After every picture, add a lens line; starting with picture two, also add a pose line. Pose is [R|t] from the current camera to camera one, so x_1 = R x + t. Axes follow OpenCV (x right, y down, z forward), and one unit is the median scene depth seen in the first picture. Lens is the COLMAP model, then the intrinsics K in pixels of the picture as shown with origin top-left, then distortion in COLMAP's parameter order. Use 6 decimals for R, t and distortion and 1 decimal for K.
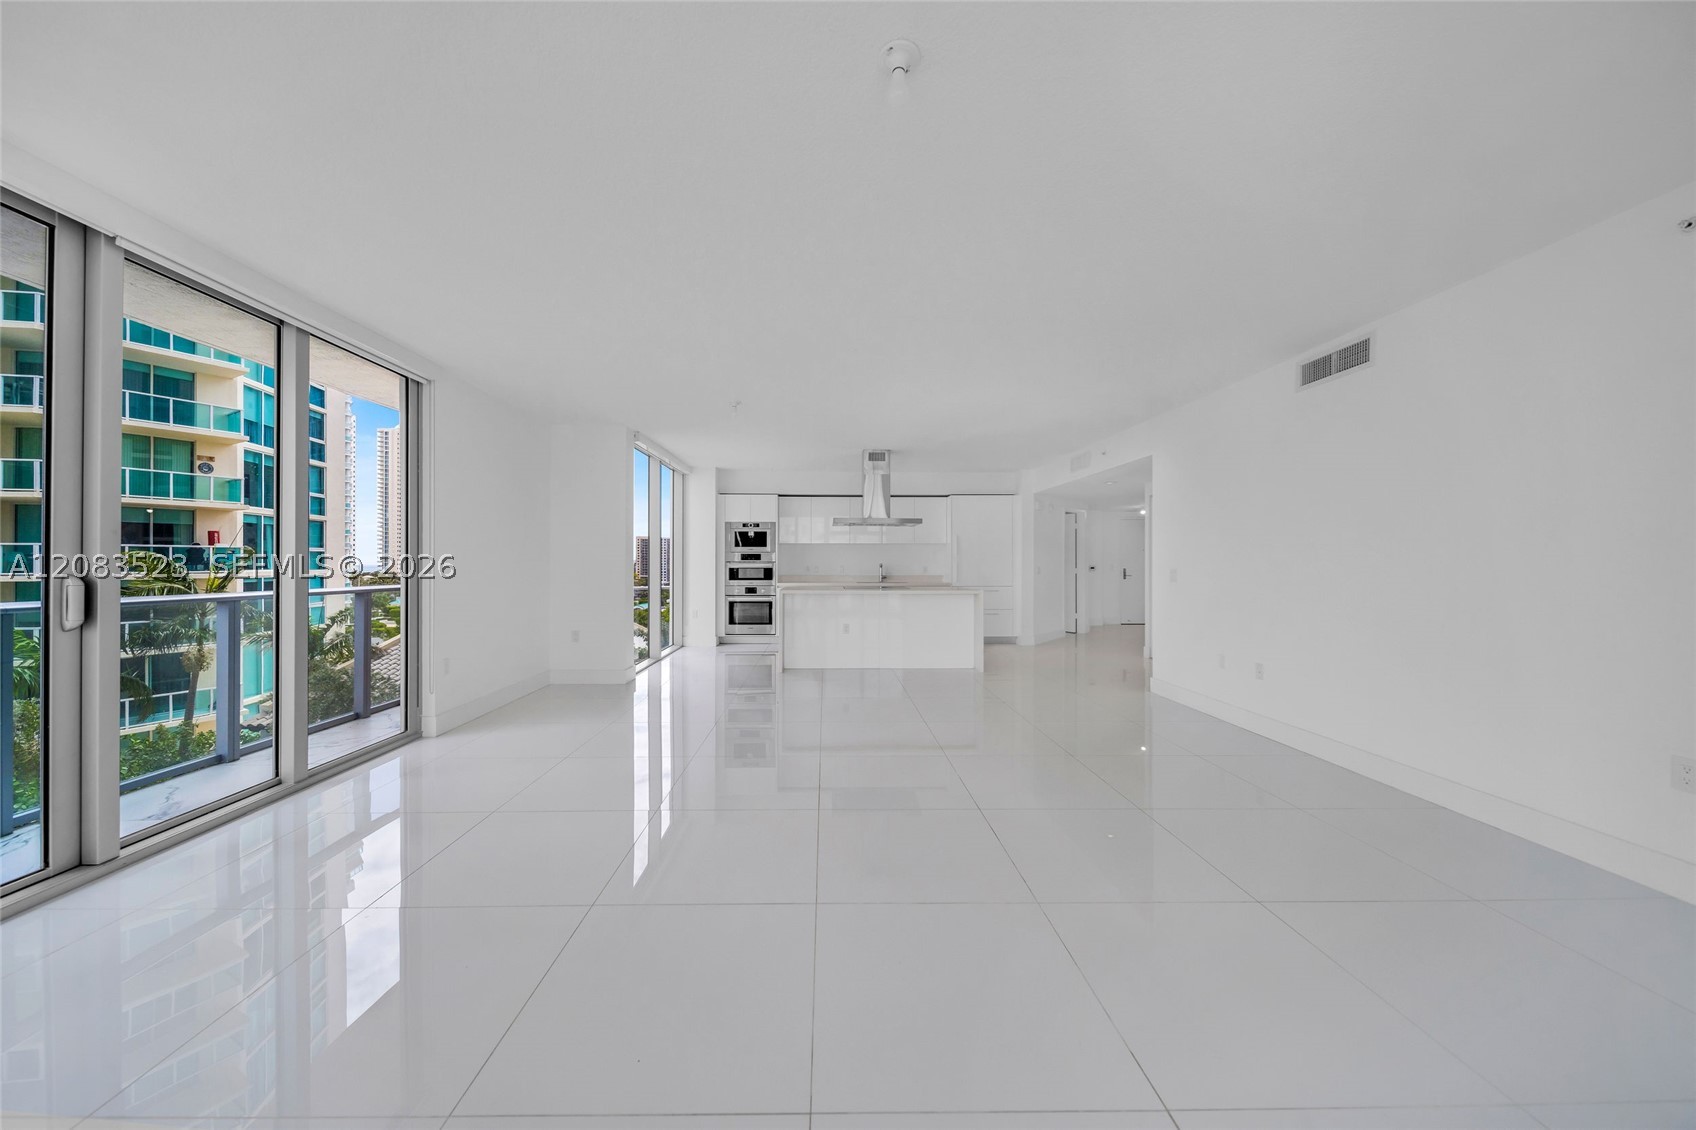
lens RADIAL K [[598.0, 0, 843.8], [0, 598.0, 562.9], [0, 0, 1]] dist [0.004665, -0.000720]
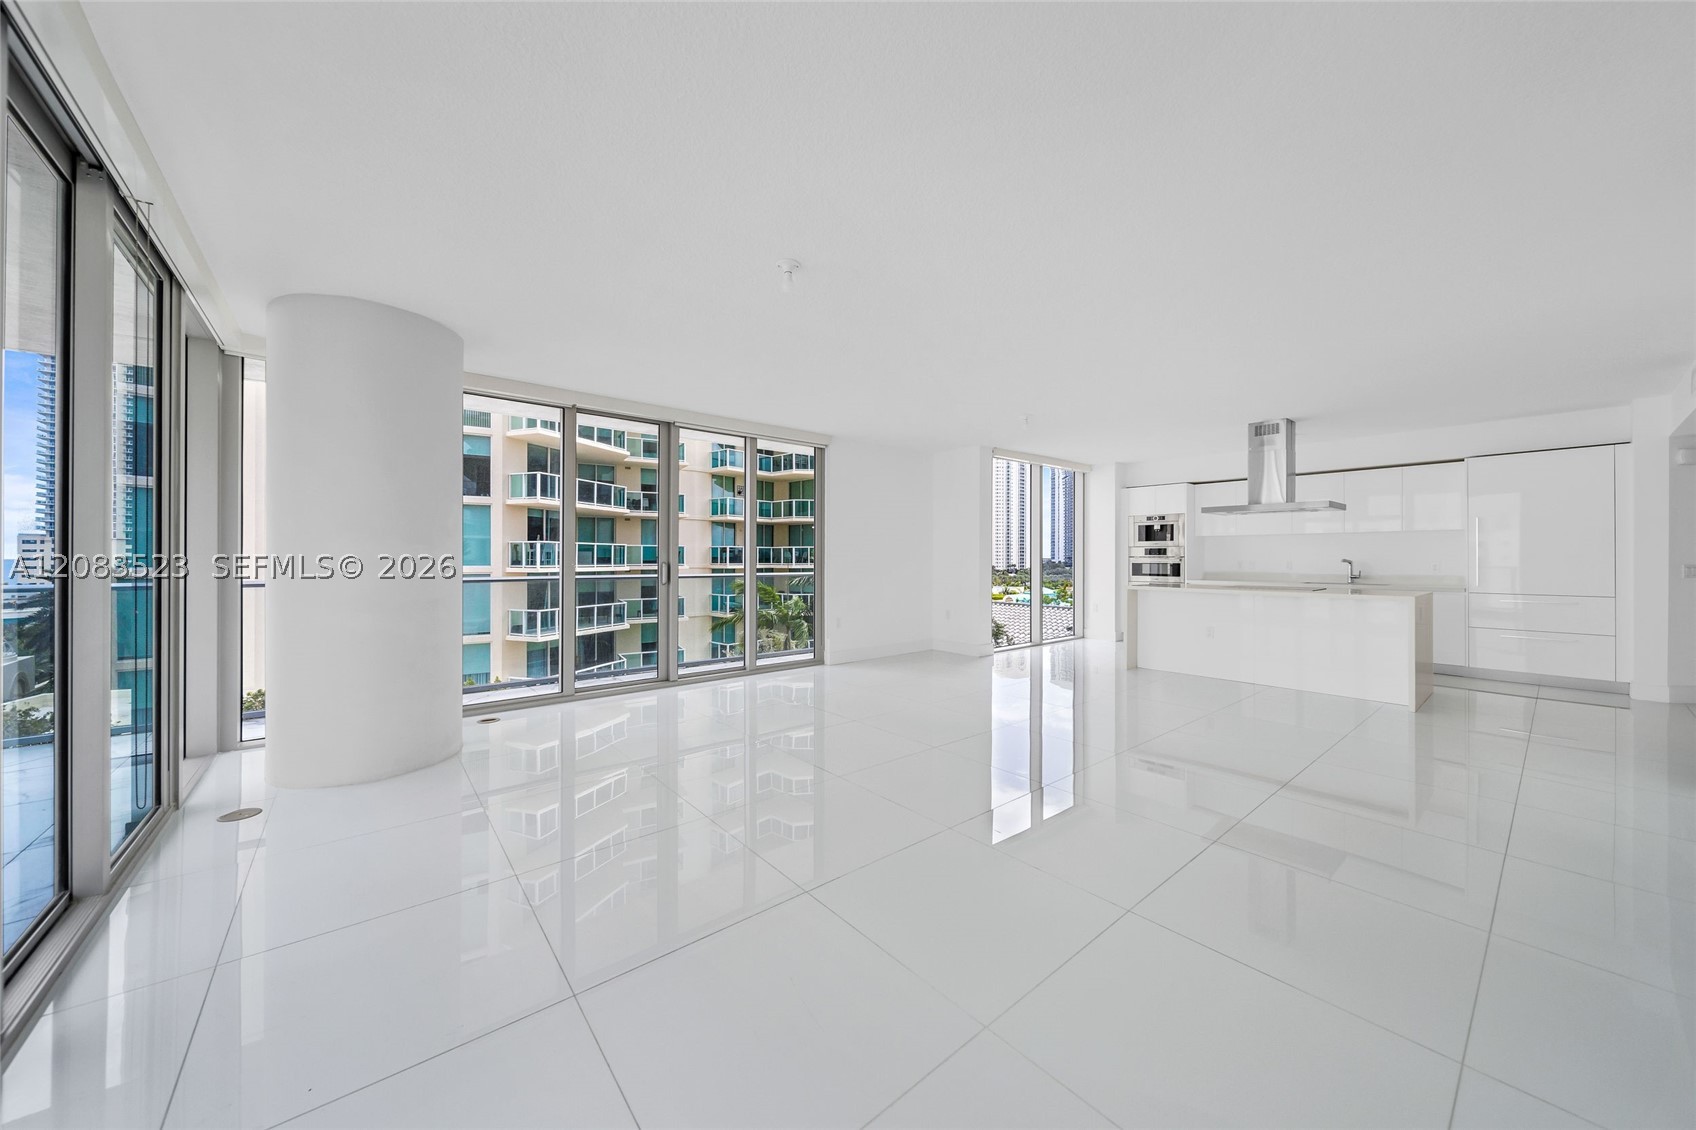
lens RADIAL K [[598.0, 0, 843.8], [0, 598.0, 559.1], [0, 0, 1]] dist [0.004665, -0.000720]
pose [[0.623317, 0.002674, -0.781965, 0.162916], [-0.001956, 0.999996, 0.001860, 0.000748], [0.781967, 0.000370, 0.623320, 0.007618]]
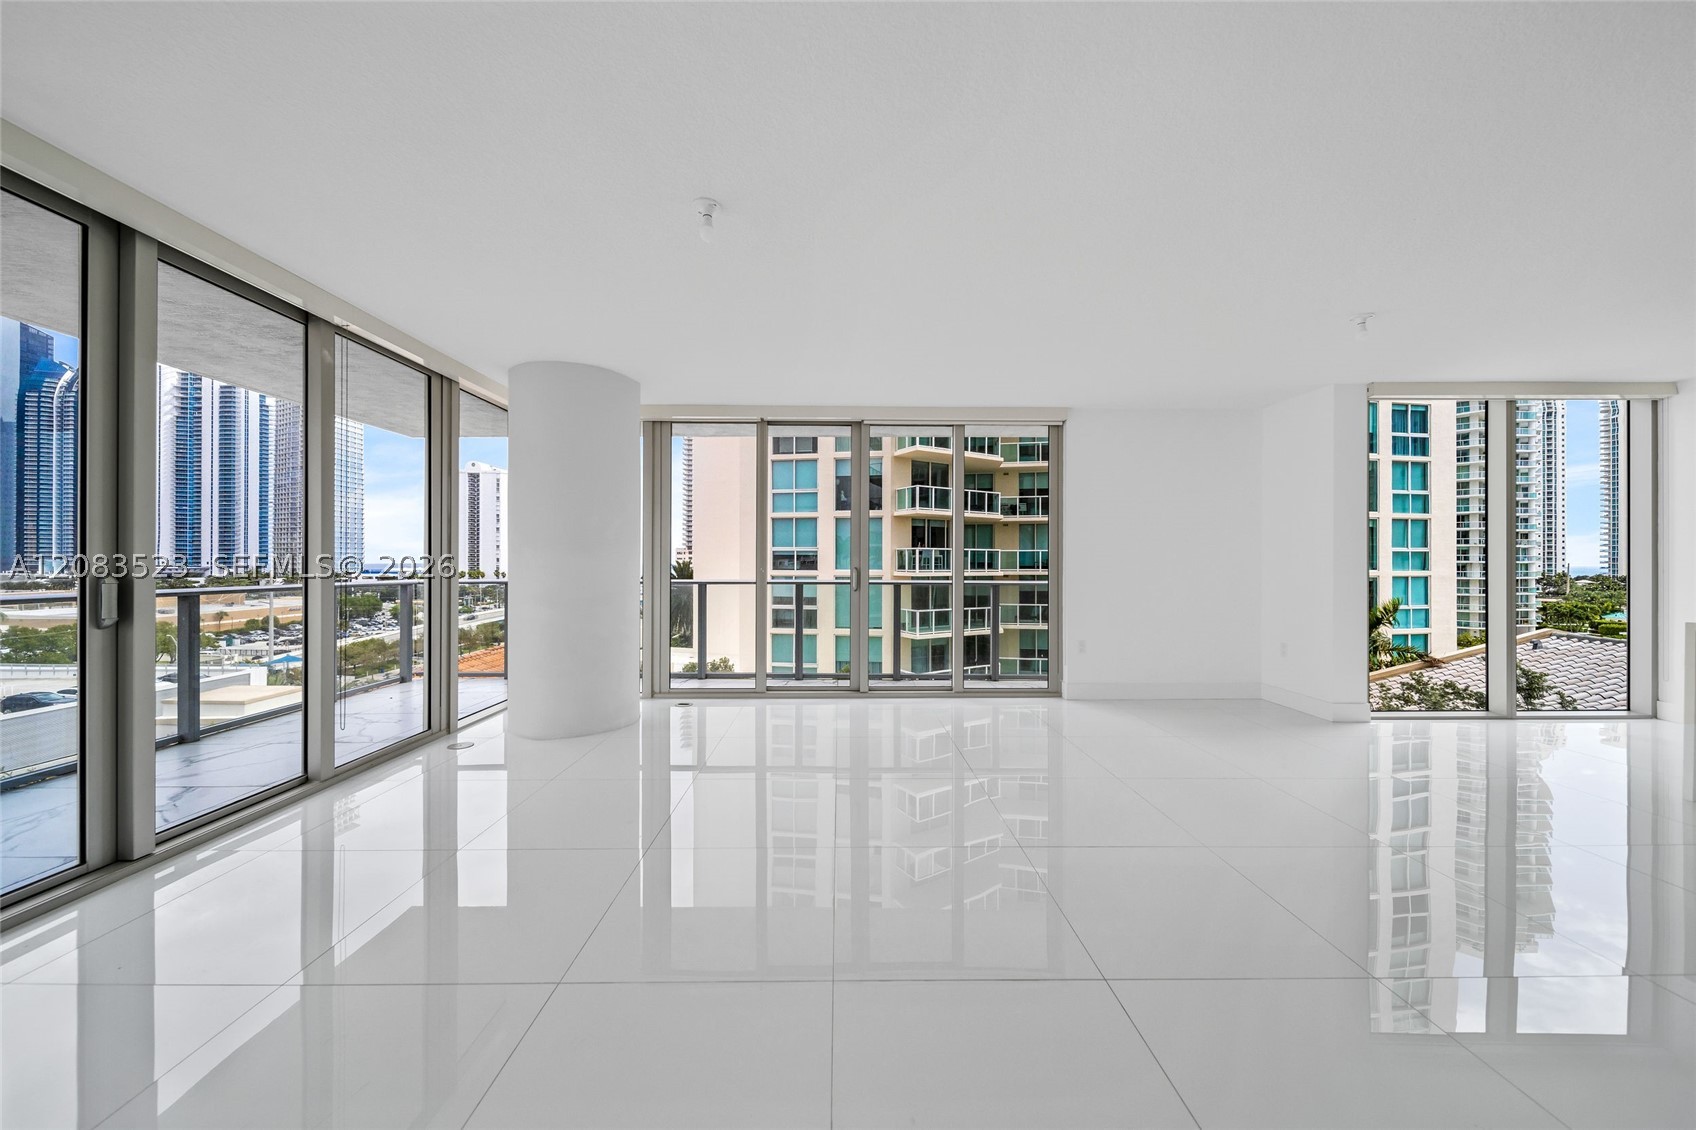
lens RADIAL K [[598.0, 0, 852.1], [0, 598.0, 559.6], [0, 0, 1]] dist [0.004665, -0.000720]
pose [[-0.008316, -0.004851, -0.999954, 0.159572], [-0.002618, 0.999985, -0.004829, 0.000561], [0.999962, 0.002577, -0.008328, 0.152221]]
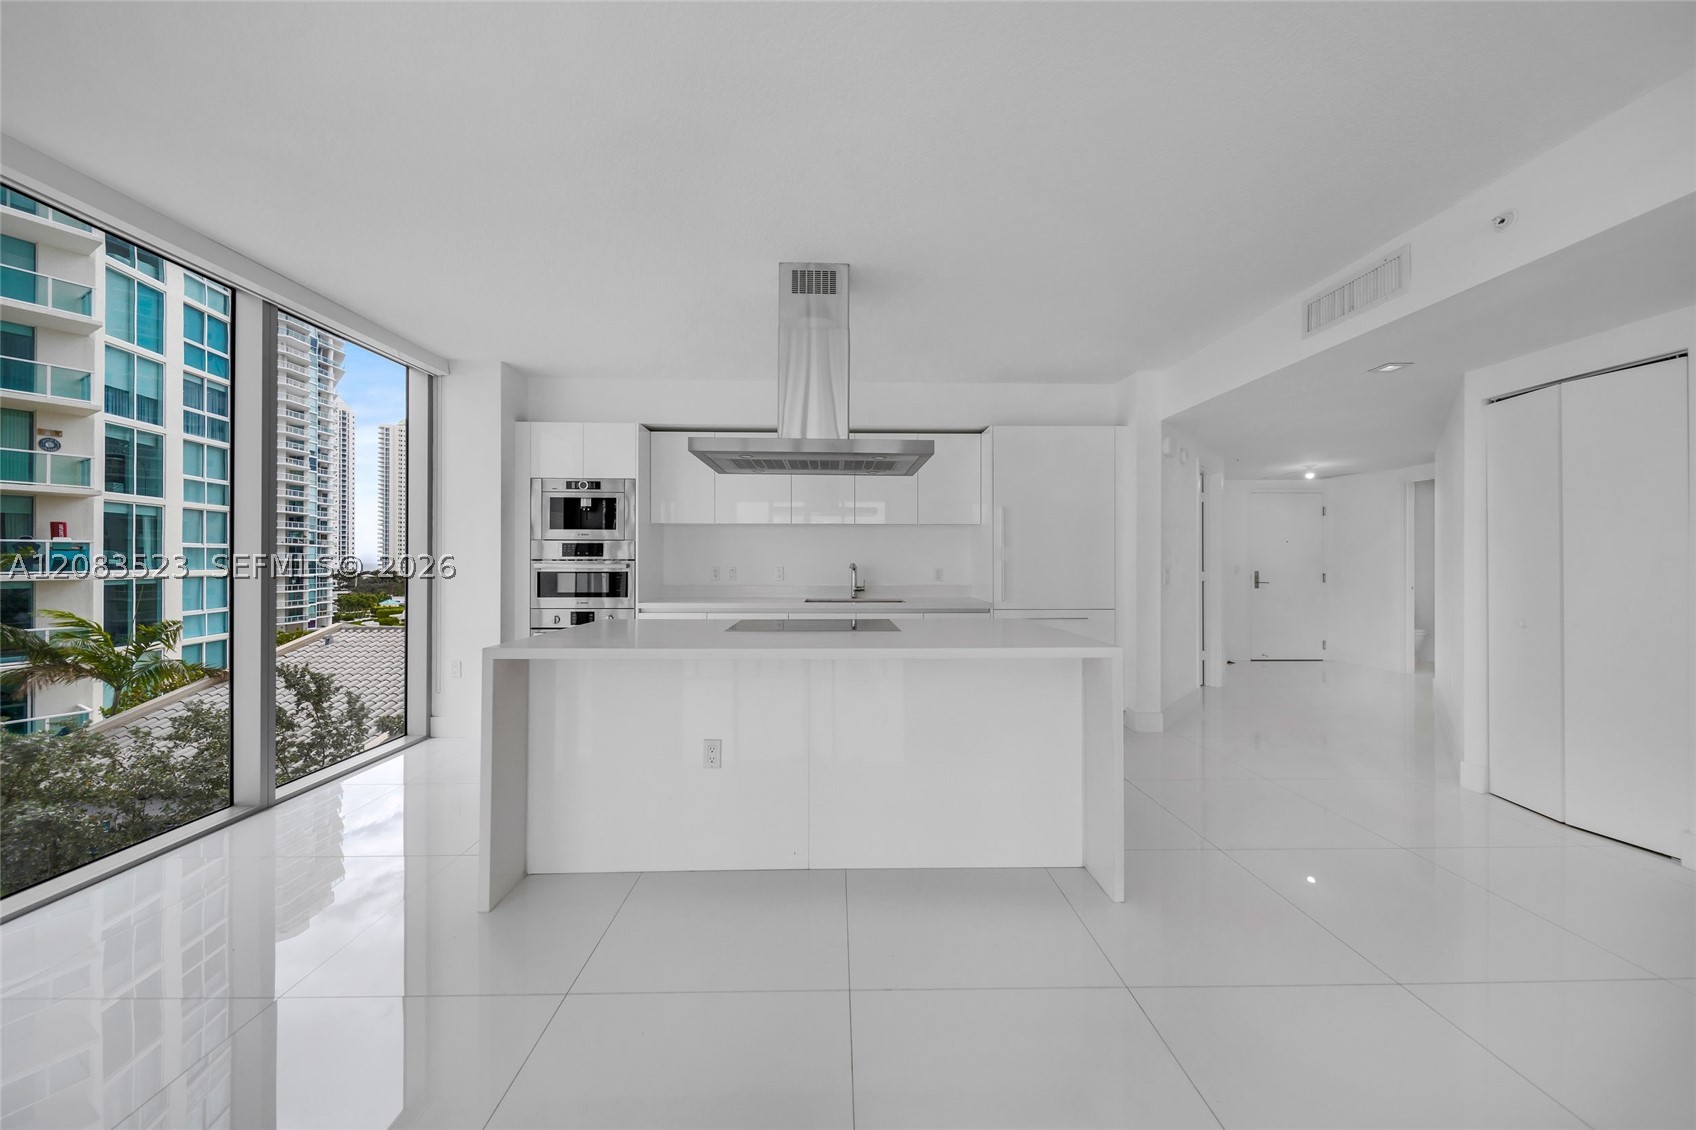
lens RADIAL K [[598.0, 0, 844.3], [0, 598.0, 562.4], [0, 0, 1]] dist [0.004665, -0.000720]
pose [[0.999713, 0.001715, -0.023899, 0.041379], [-0.001733, 0.999998, -0.000764, 0.000438], [0.023898, 0.000805, 0.999714, 0.295118]]
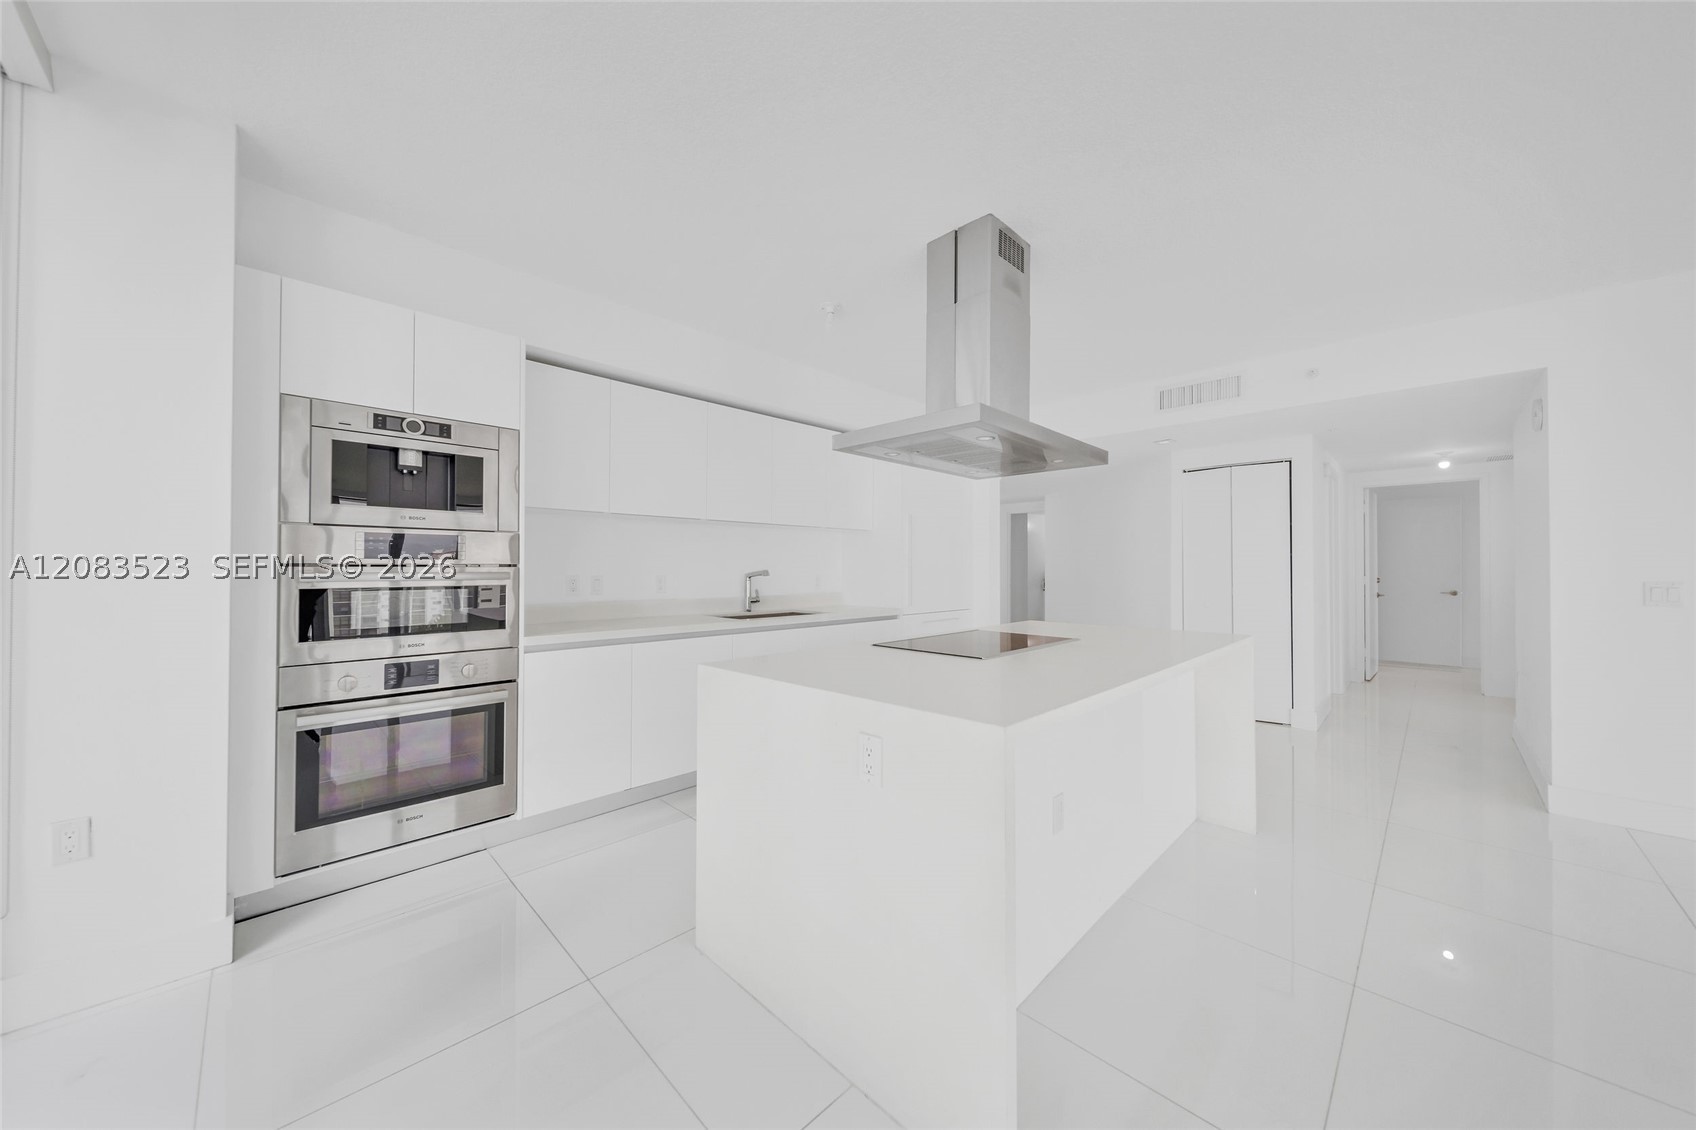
lens RADIAL K [[598.0, 0, 856.5], [0, 598.0, 561.8], [0, 0, 1]] dist [0.004665, -0.000720]
pose [[0.732902, 0.011243, 0.680242, -0.110550], [-0.003334, 0.999911, -0.012933, -0.000015], [-0.680326, 0.007211, 0.732874, 0.387813]]
